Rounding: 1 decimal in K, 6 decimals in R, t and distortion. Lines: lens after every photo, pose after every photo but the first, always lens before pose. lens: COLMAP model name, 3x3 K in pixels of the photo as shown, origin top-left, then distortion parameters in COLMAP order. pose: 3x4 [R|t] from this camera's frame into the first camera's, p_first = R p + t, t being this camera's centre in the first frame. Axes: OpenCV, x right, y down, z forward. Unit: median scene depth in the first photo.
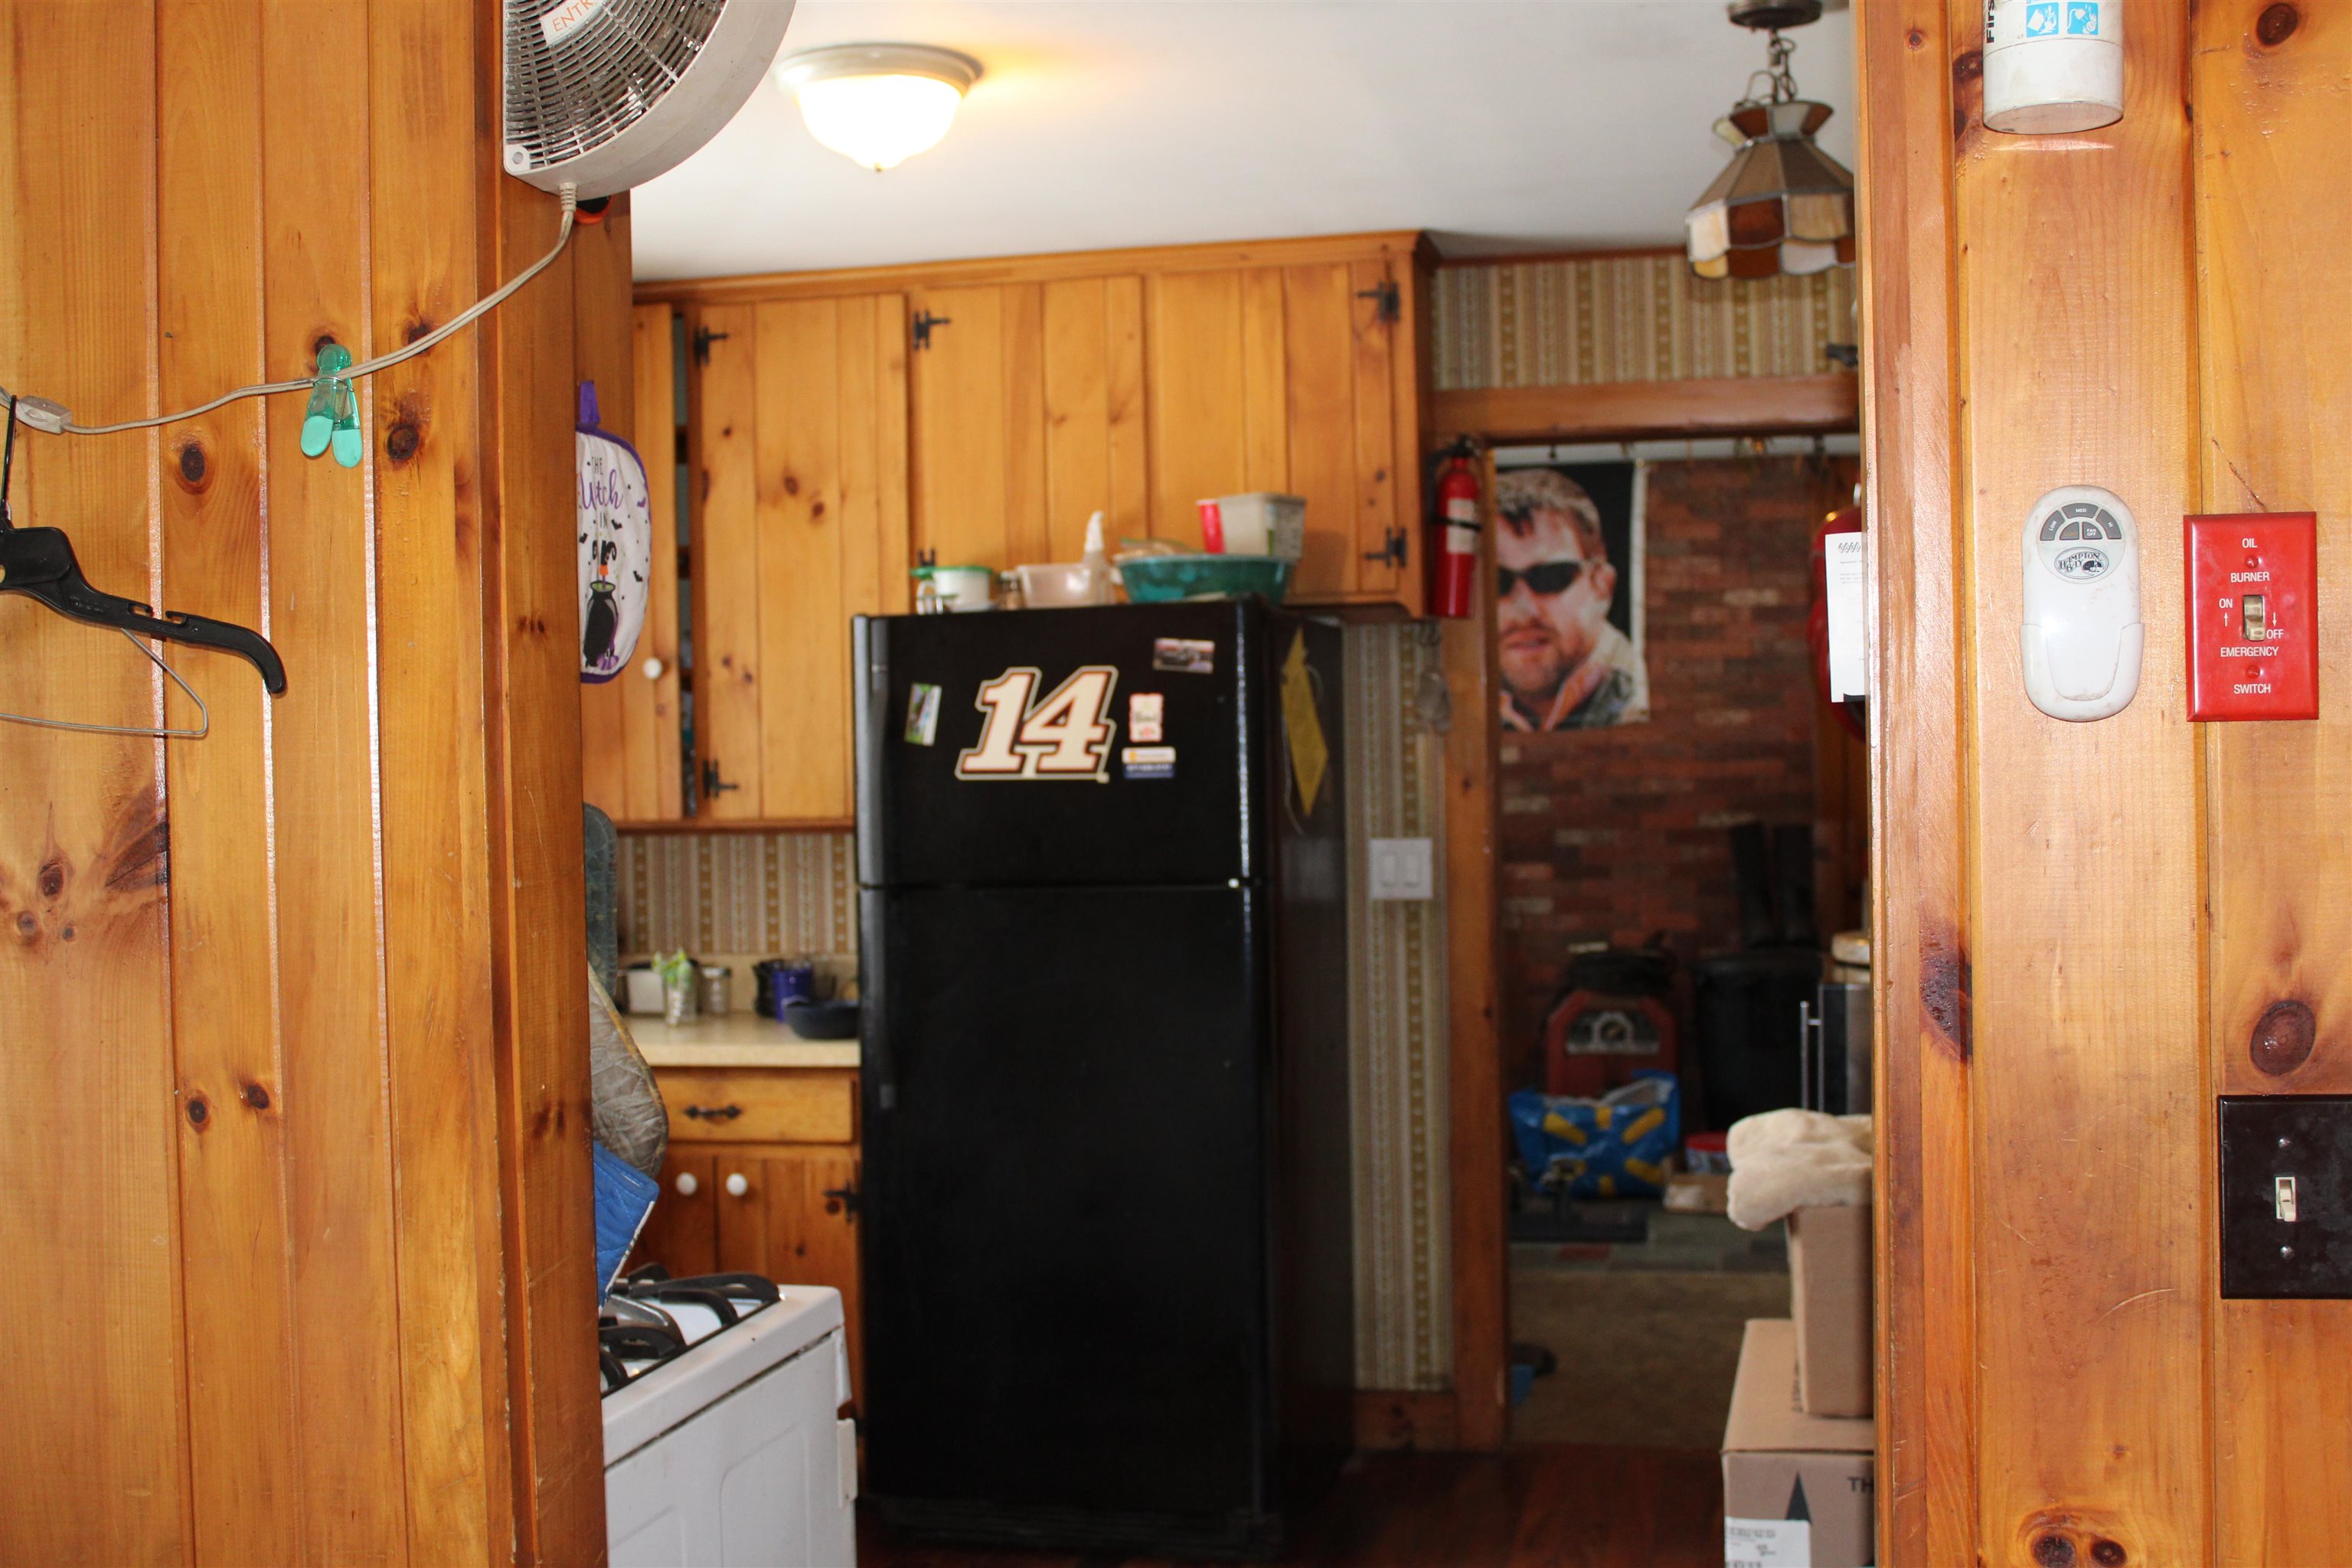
lens RADIAL K [[2700.5, 0, 1176.0], [0, 2700.5, 784.0], [0, 0, 1]] dist [-0.055056, 0.025216]
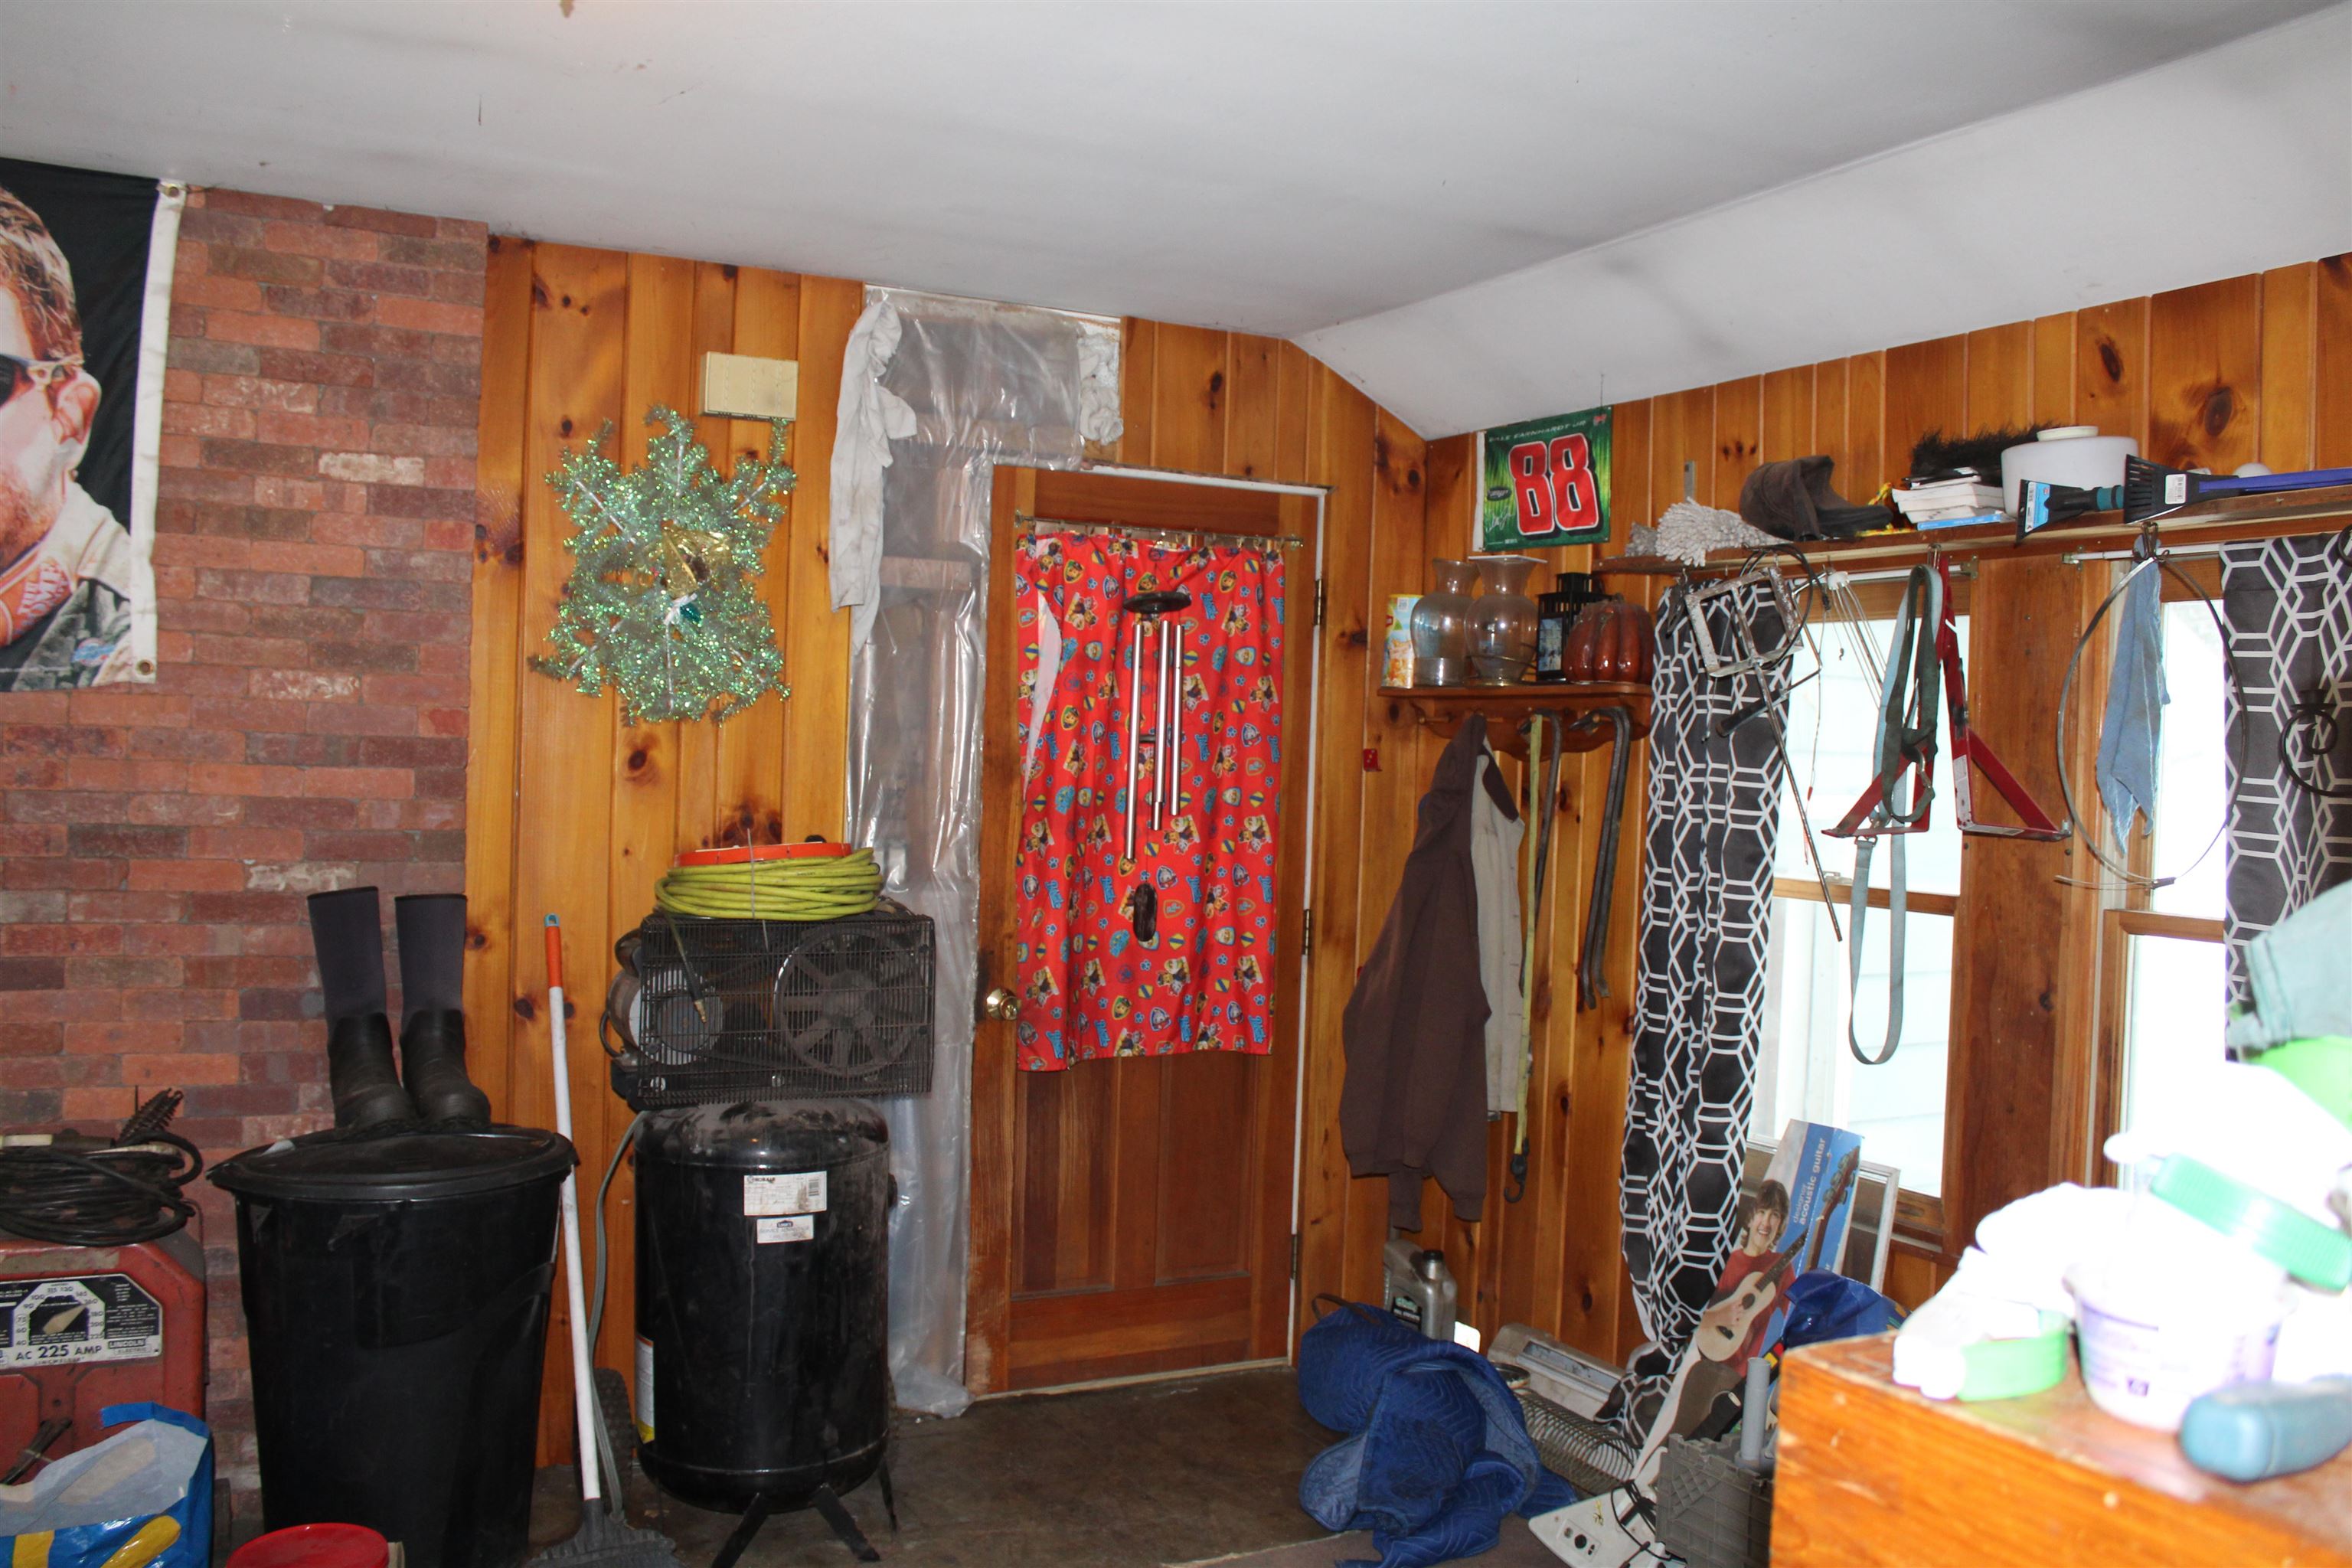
lens RADIAL K [[1949.6, 0, 1175.7], [0, 1949.6, 760.1], [0, 0, 1]] dist [-0.158927, 0.121523]
pose [[0.755070, 0.041587, 0.654324, 0.087893], [-0.036985, 0.999099, -0.020821, -0.008448], [-0.654600, -0.008479, 0.755928, 0.598720]]
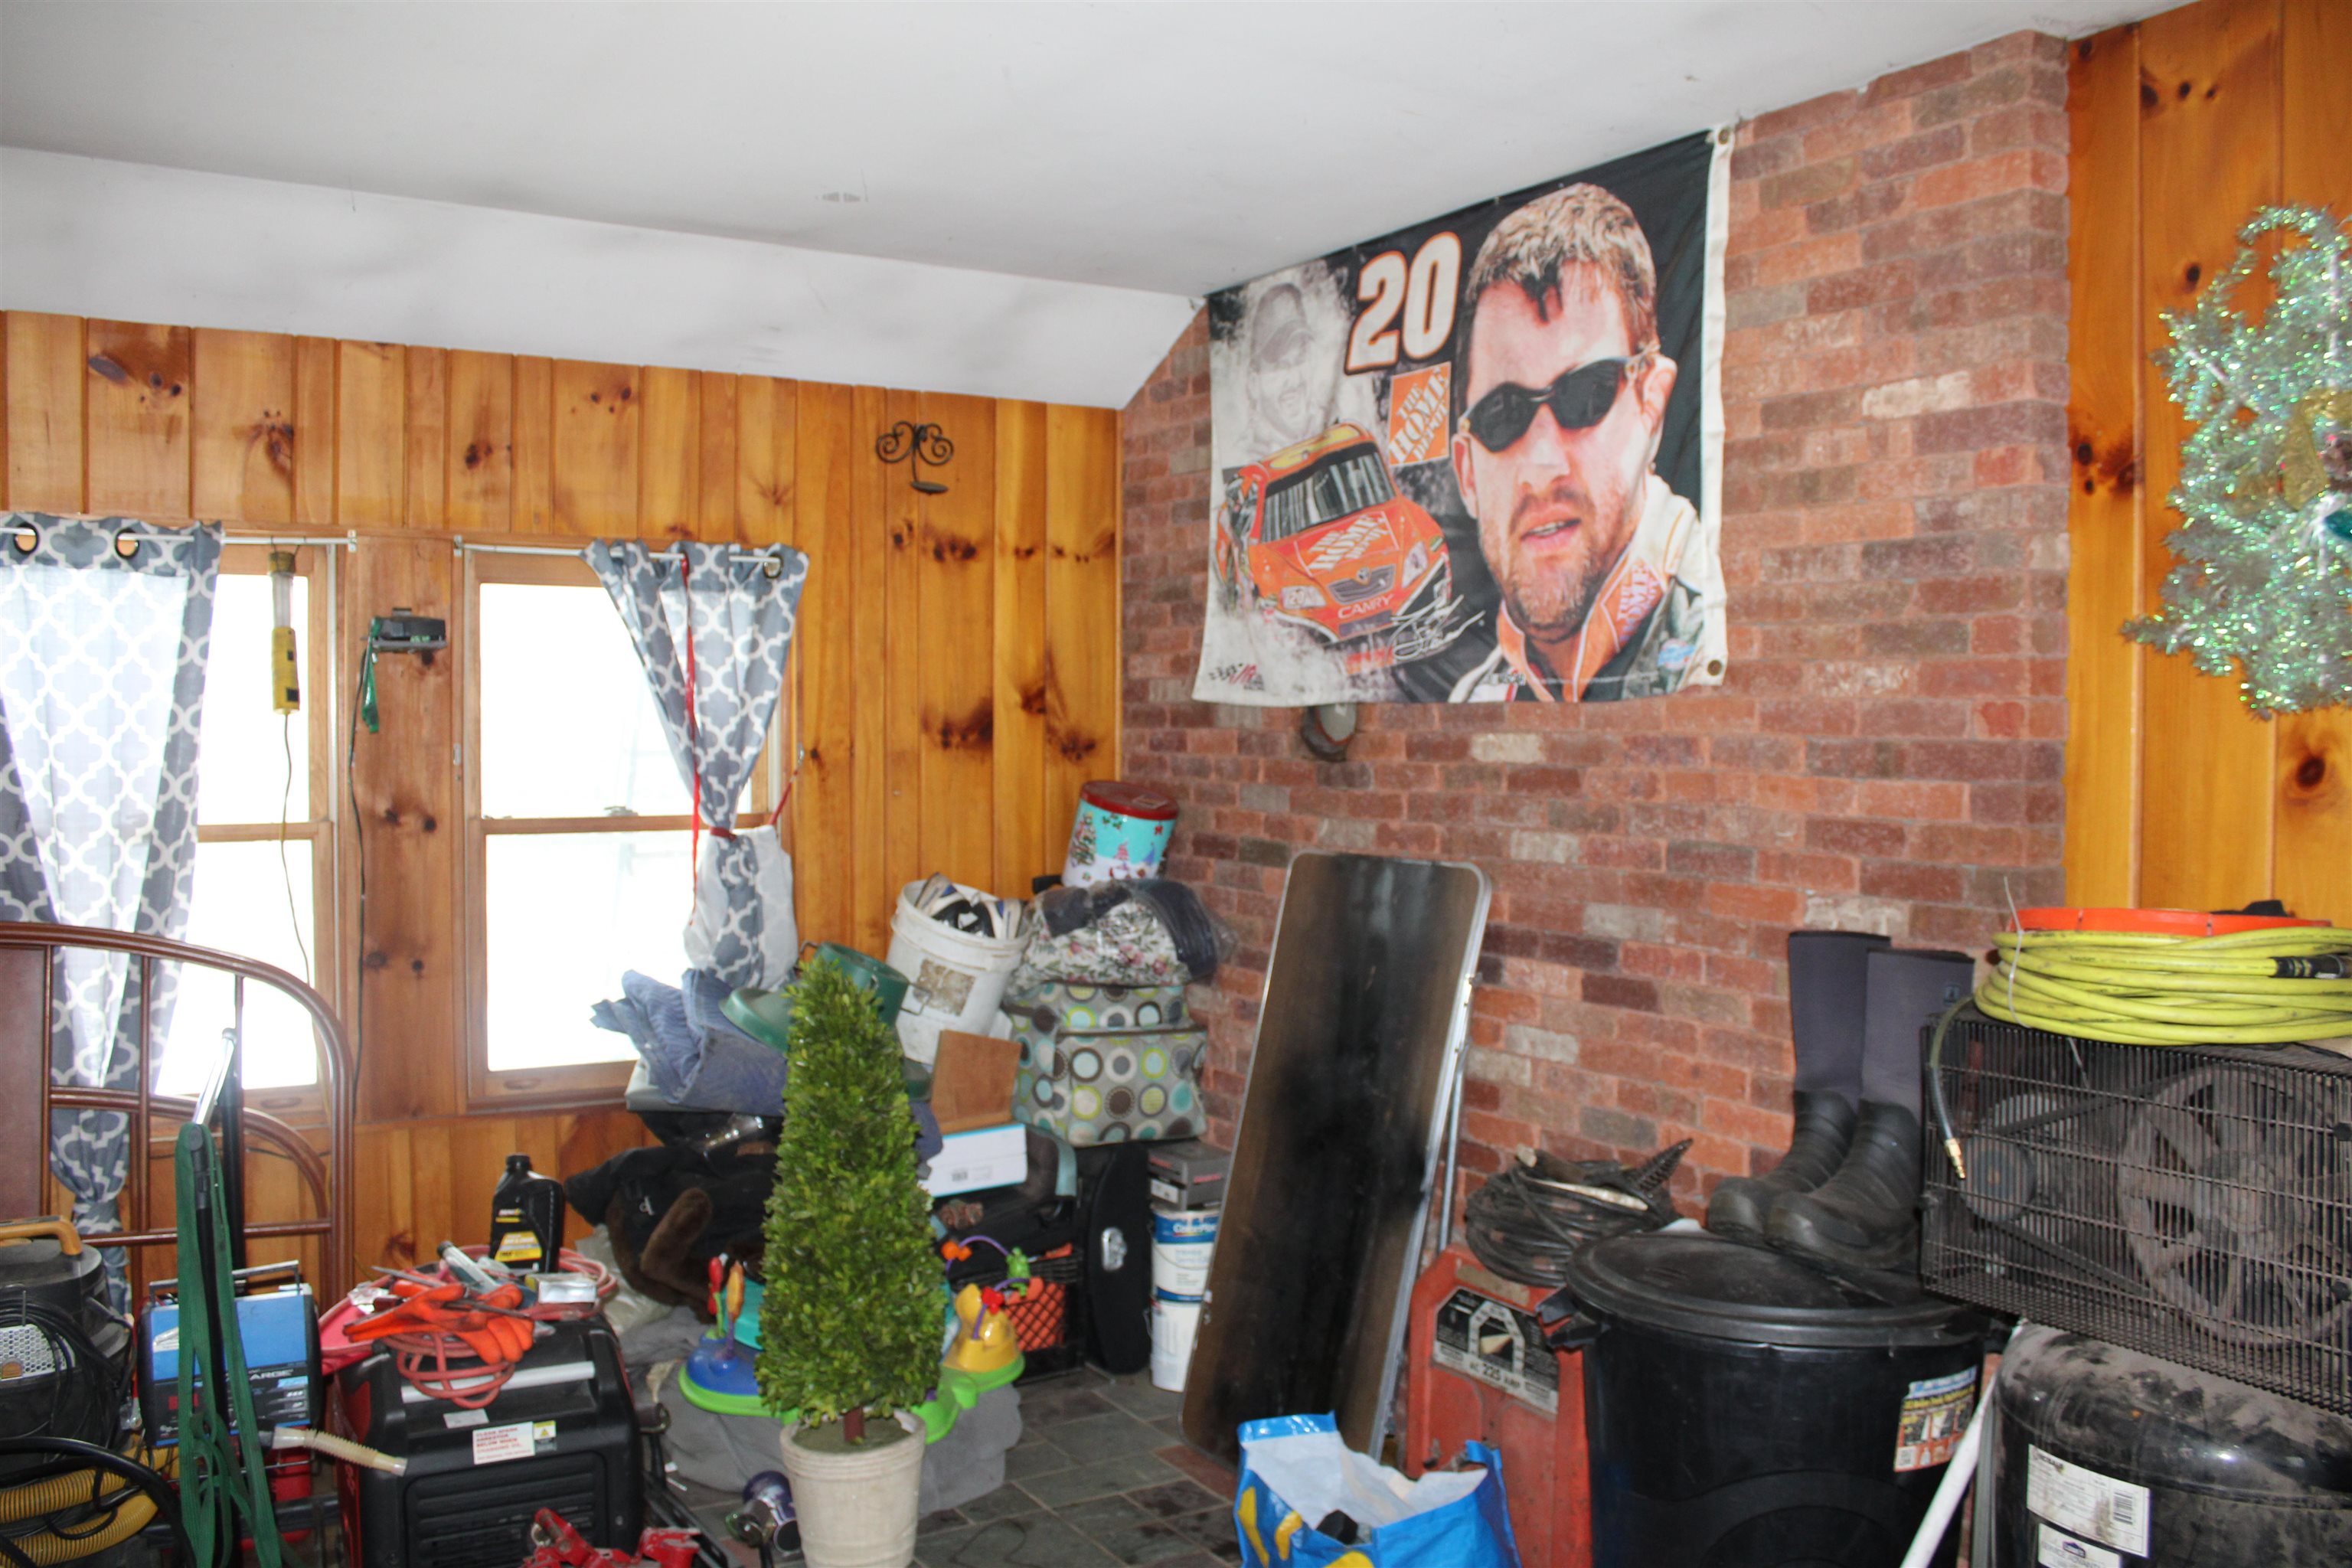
lens RADIAL K [[1949.6, 0, 1175.7], [0, 1949.6, 760.1], [0, 0, 1]] dist [-0.158927, 0.121523]
pose [[0.697944, 0.041317, -0.714959, 0.345789], [-0.036562, 0.999088, 0.022045, -0.014420], [0.715218, 0.010754, 0.698819, 0.702151]]
